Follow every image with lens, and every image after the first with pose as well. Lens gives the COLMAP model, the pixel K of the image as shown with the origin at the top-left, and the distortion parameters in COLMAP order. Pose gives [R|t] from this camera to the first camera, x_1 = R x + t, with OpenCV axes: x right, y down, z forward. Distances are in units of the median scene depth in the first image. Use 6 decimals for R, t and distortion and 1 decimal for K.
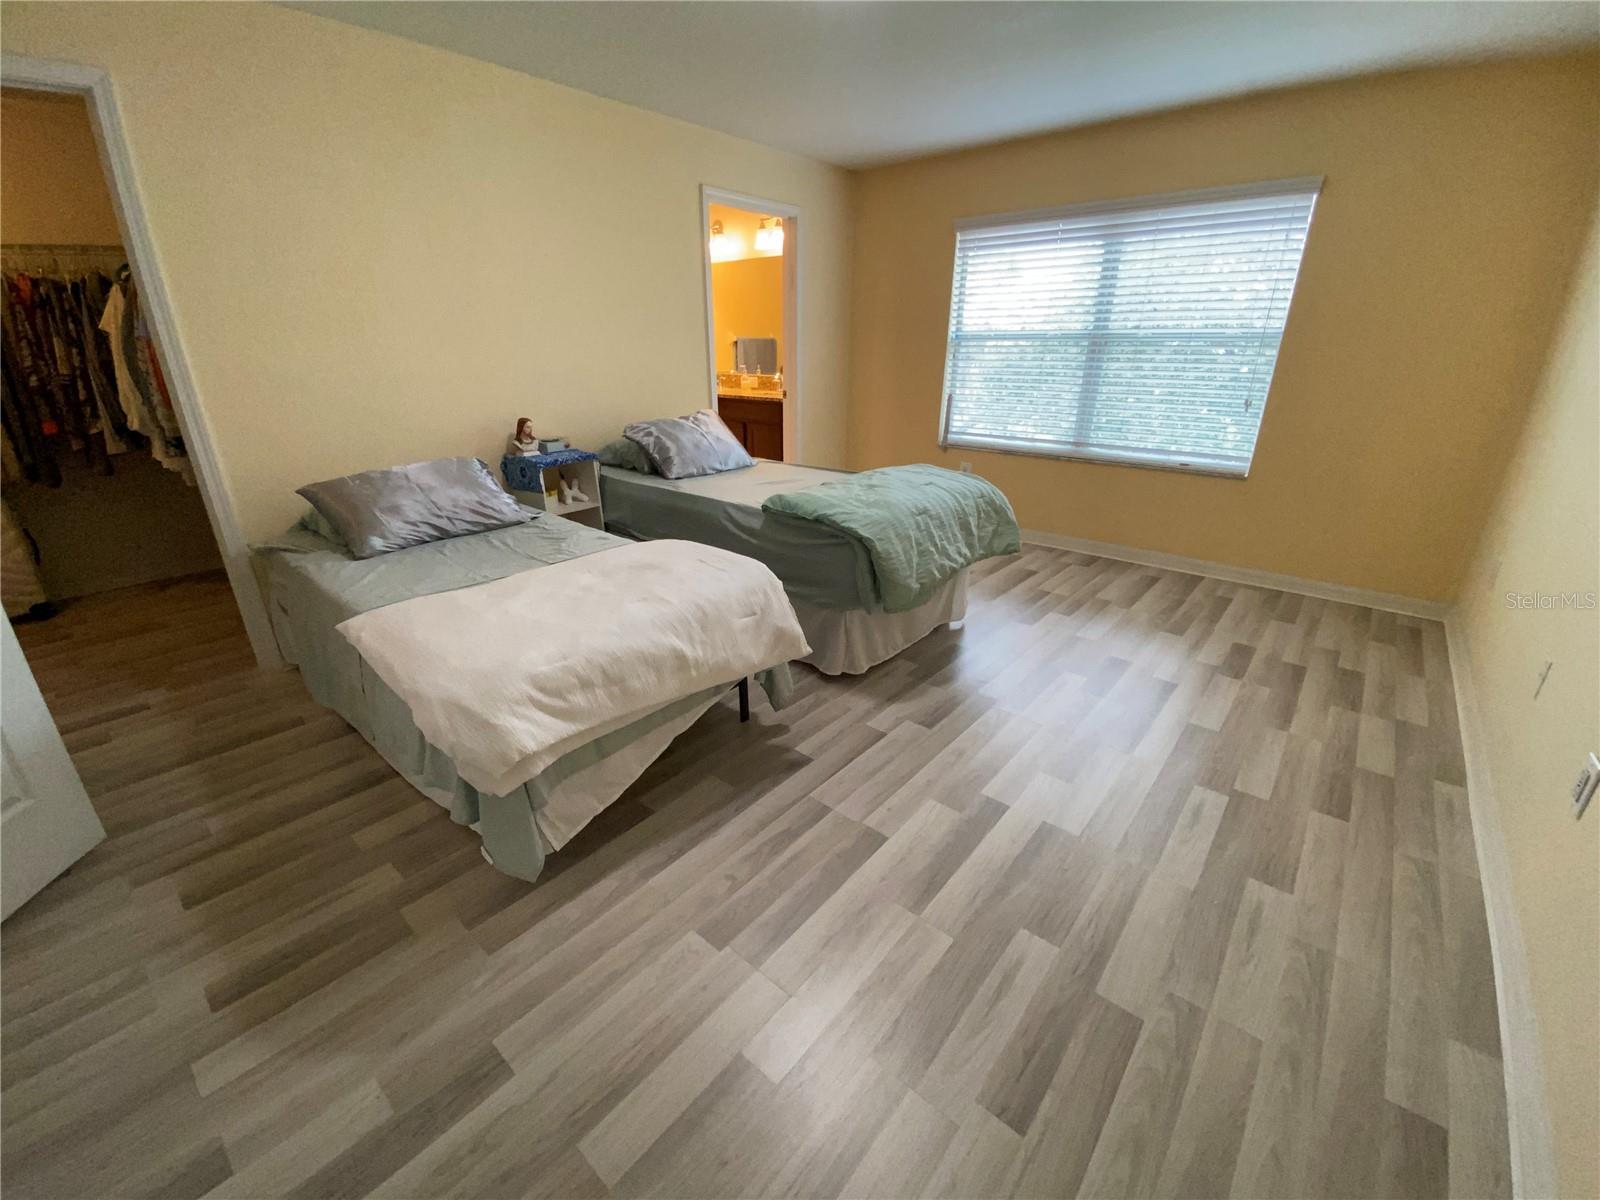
lens RADIAL K [[646.3, 0, 800.0], [0, 646.3, 600.0], [0, 0, 1]] dist [0.002308, -0.014968]
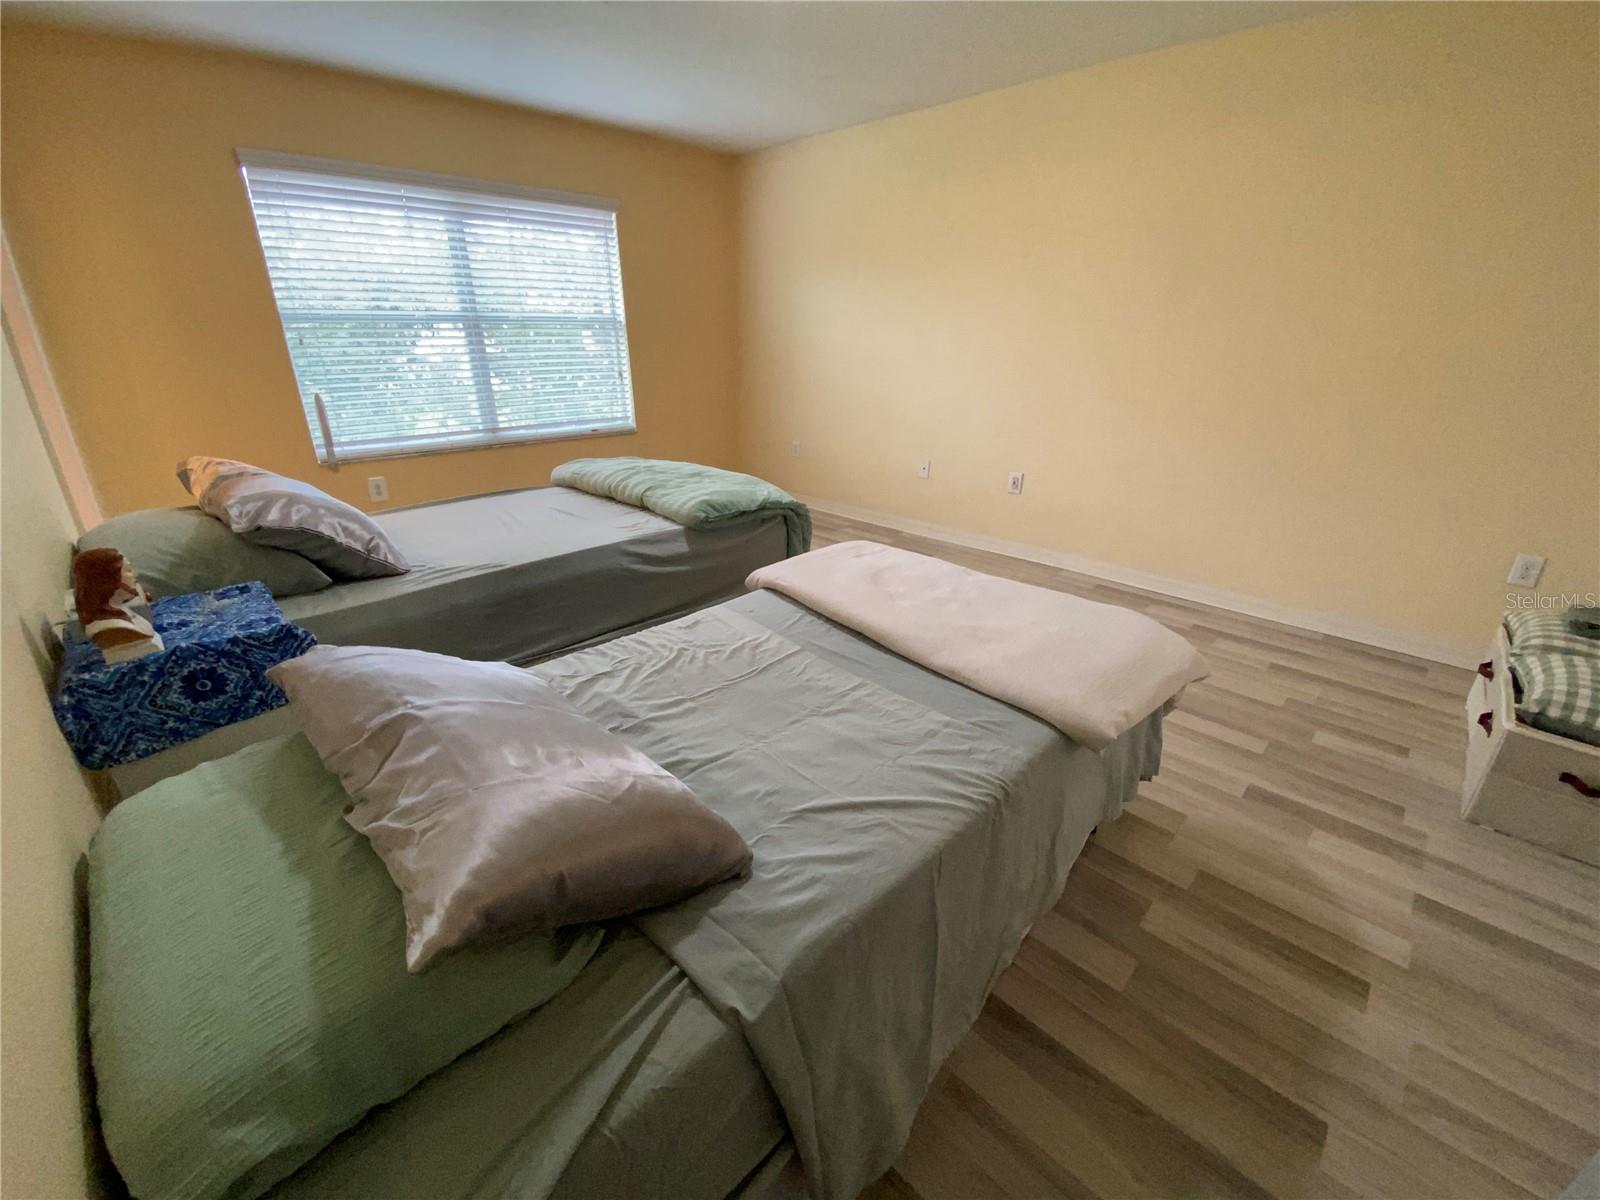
lens RADIAL K [[648.6, 0, 789.8], [0, 648.6, 597.3], [0, 0, 1]] dist [0.020212, -0.022128]
pose [[0.082517, -0.376966, 0.922544, -0.682715], [0.359711, 0.874564, 0.325187, -0.227022], [-0.929408, 0.305016, 0.207765, 0.577539]]
